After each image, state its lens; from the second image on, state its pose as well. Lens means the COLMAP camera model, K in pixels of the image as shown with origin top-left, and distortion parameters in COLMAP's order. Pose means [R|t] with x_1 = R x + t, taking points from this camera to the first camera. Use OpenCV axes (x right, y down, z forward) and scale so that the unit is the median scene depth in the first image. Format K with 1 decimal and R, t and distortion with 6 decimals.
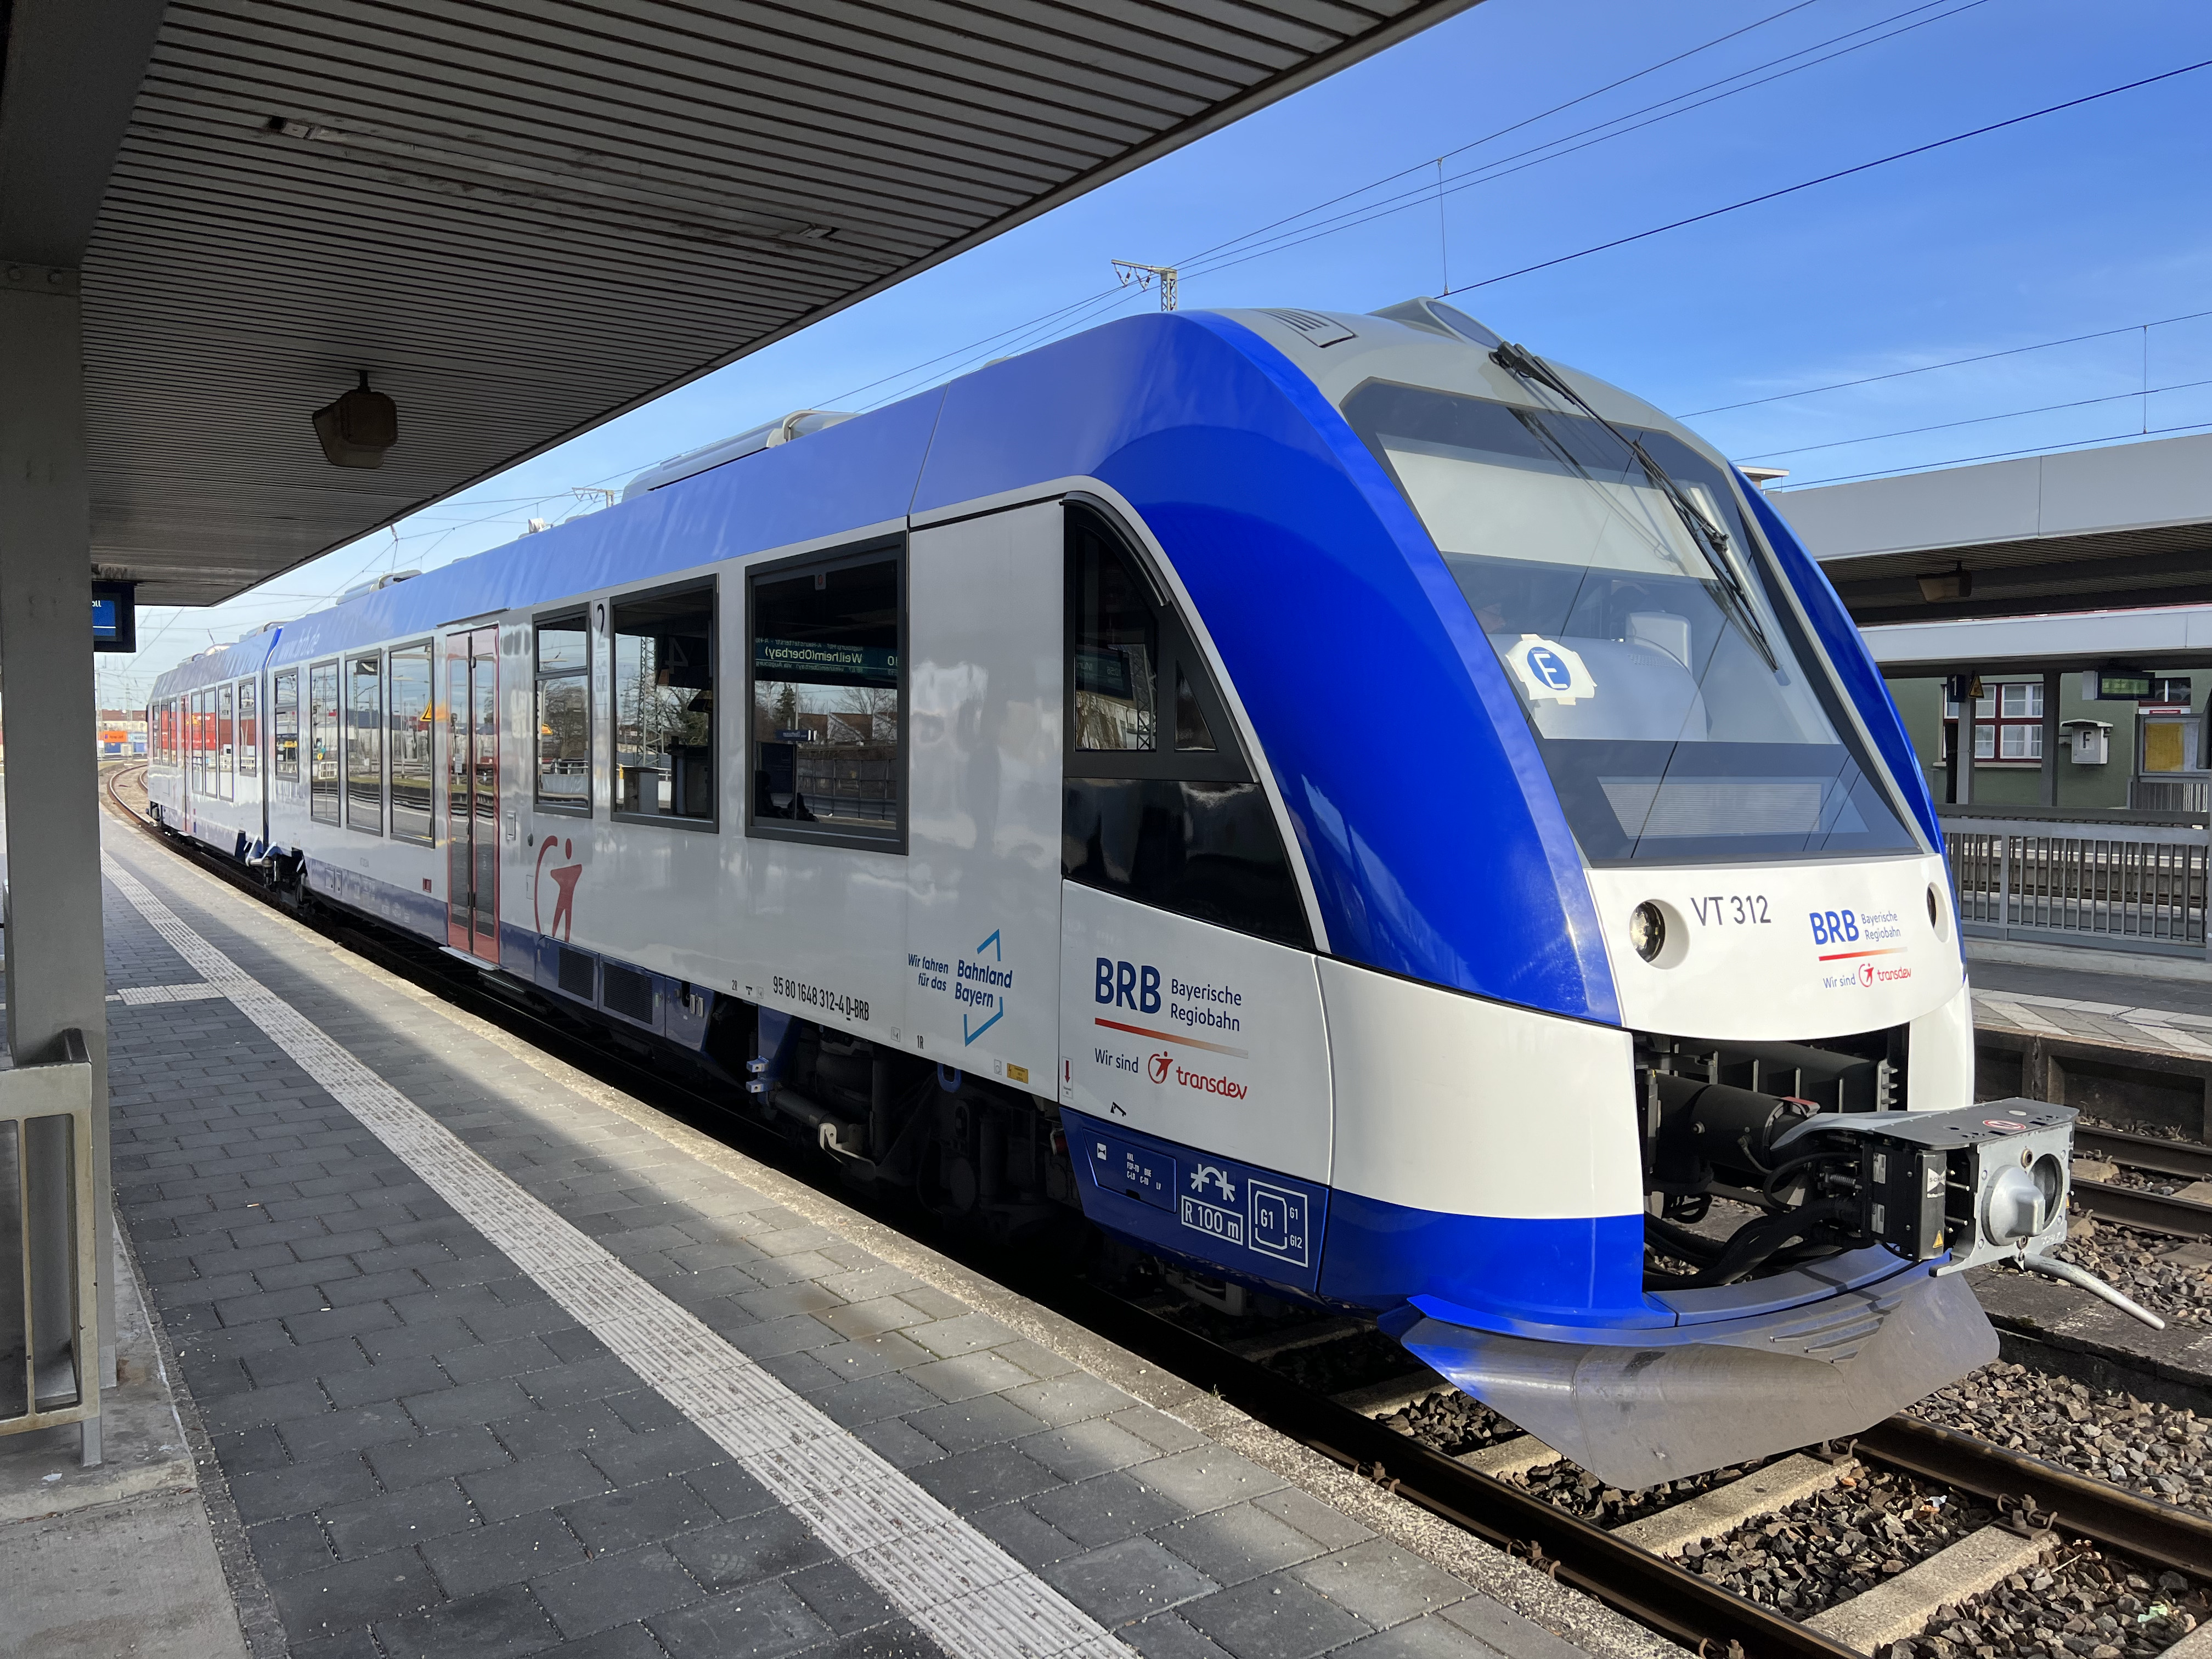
lens RADIAL K [[1695.5, 0, 1107.8], [0, 1695.5, 839.1], [0, 0, 1]] dist [0.069897, -0.080334]
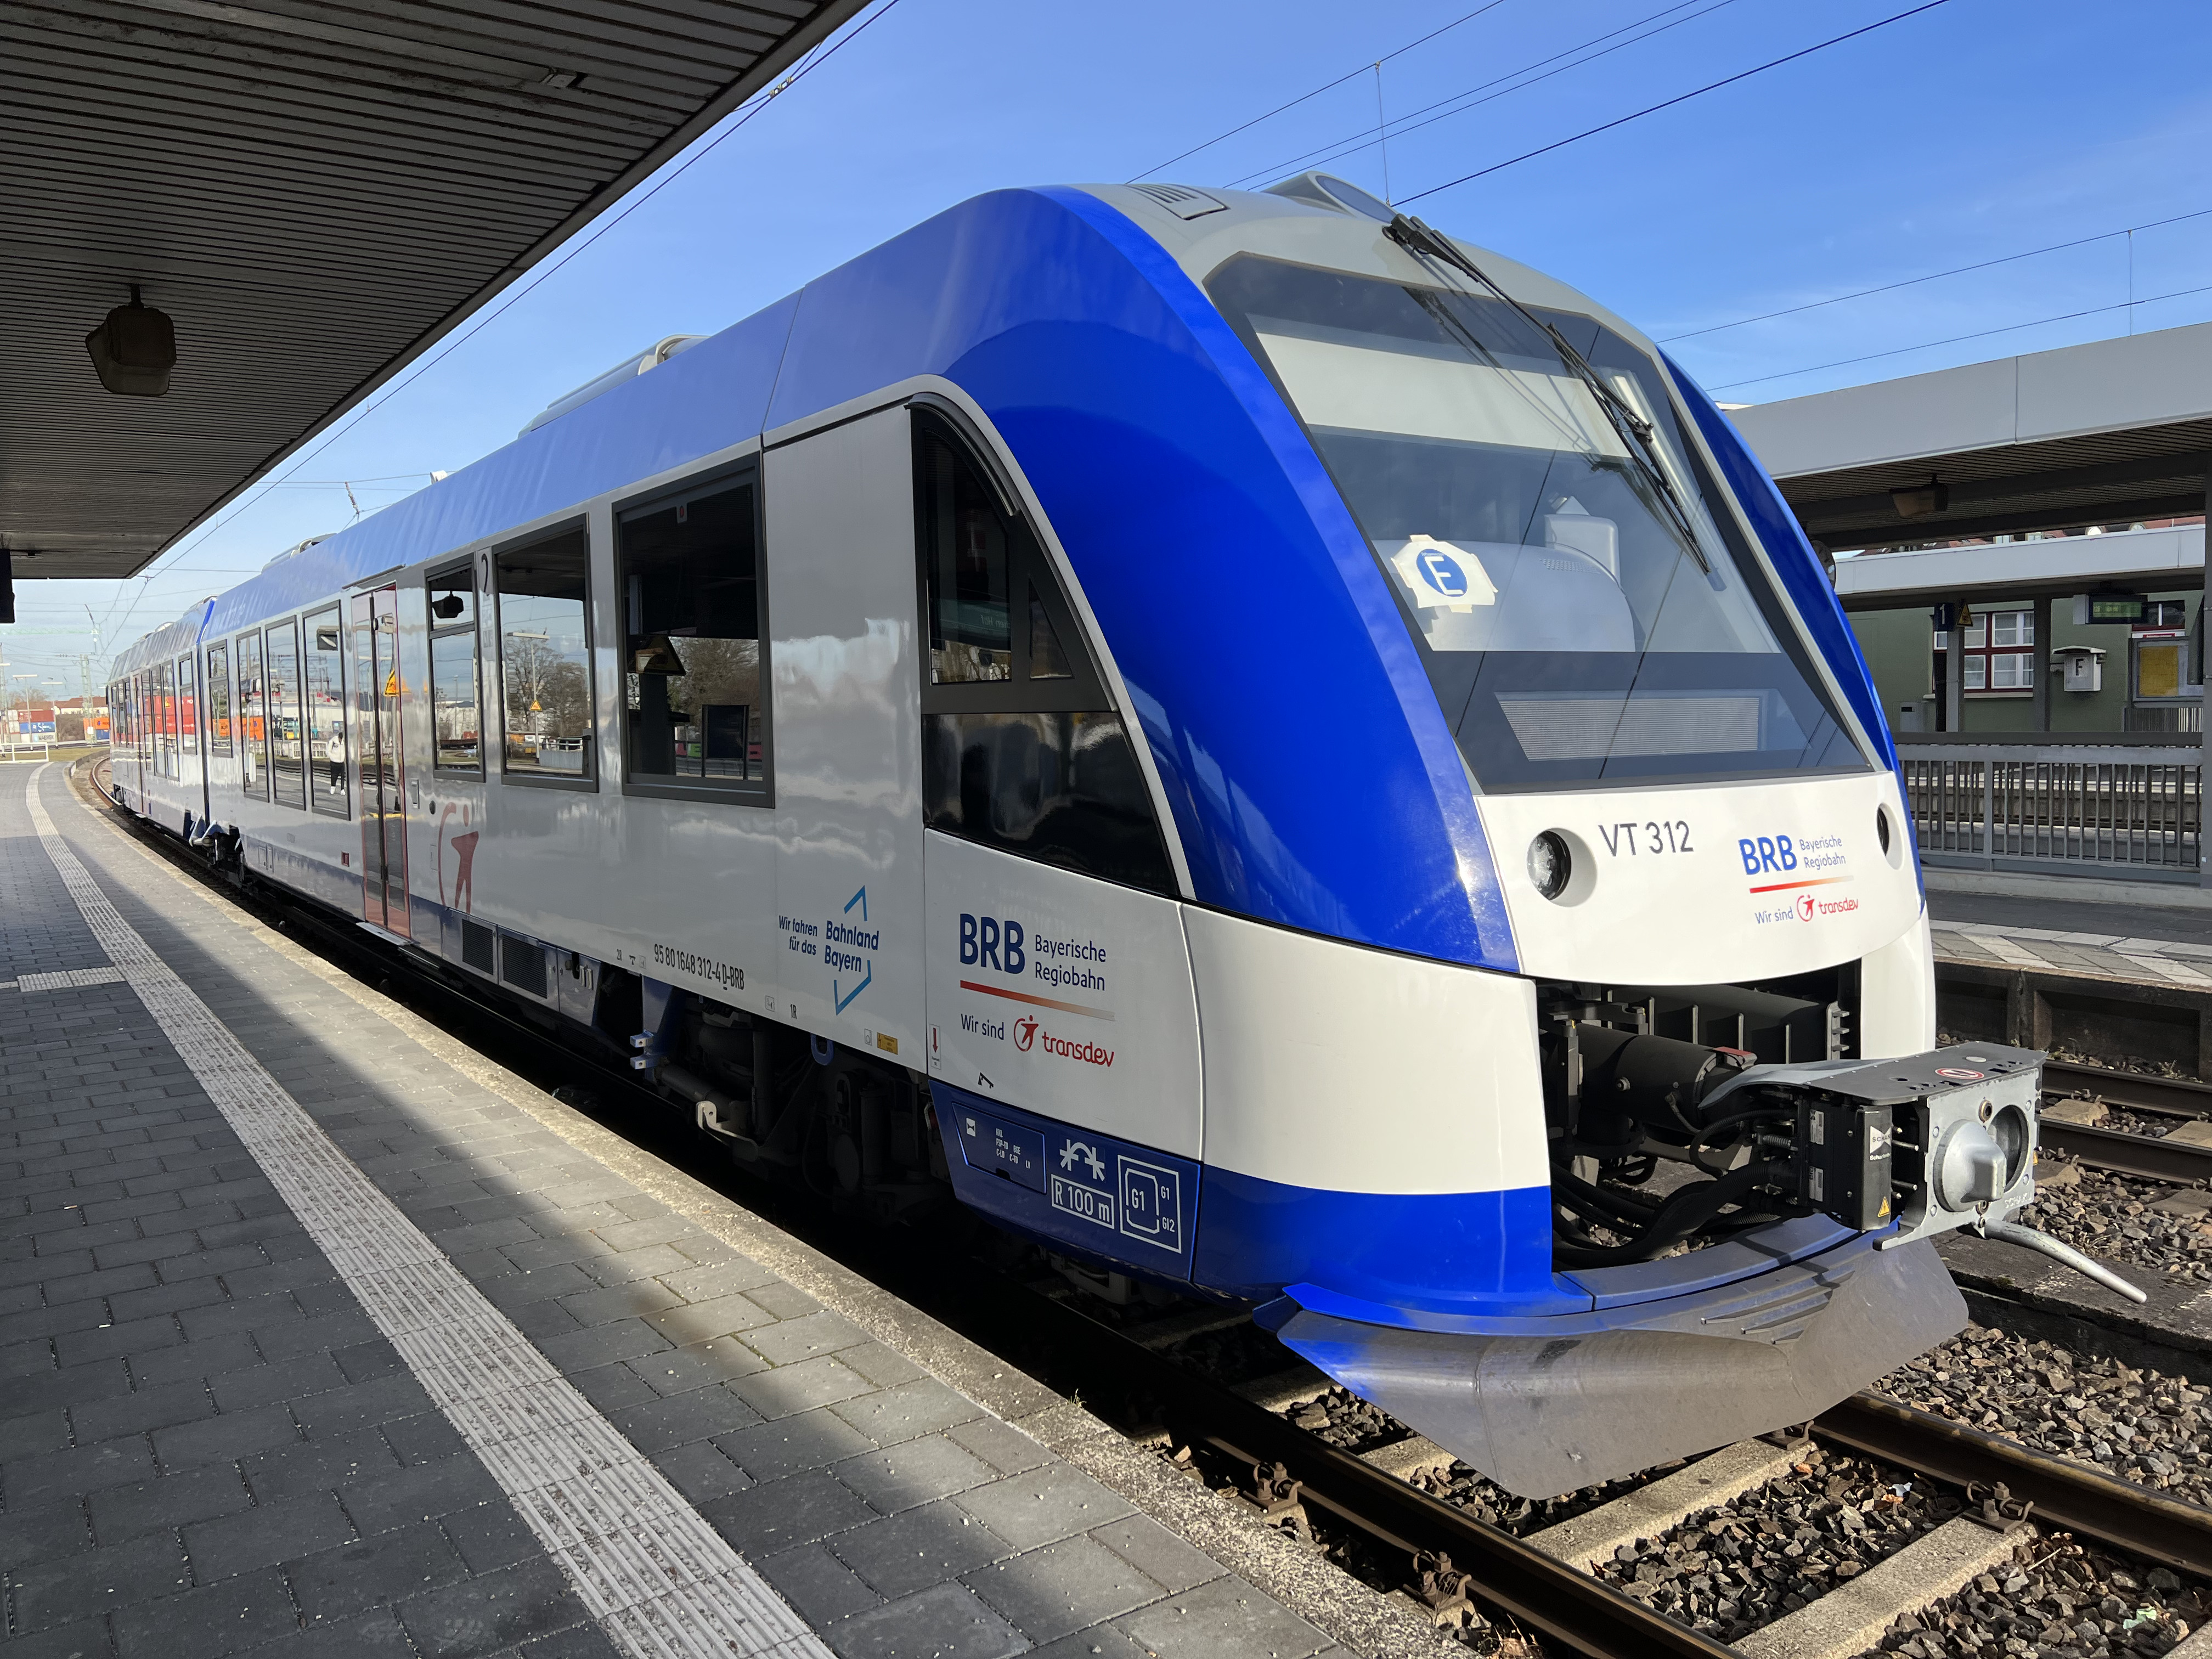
lens RADIAL K [[1706.9, 0, 1083.0], [0, 1706.9, 832.4], [0, 0, 1]] dist [0.066486, -0.076377]
pose [[0.999593, -0.027651, -0.006970, 0.069002], [0.027787, 0.999409, 0.020219, 0.010708], [0.006407, -0.020404, 0.999771, 0.097307]]
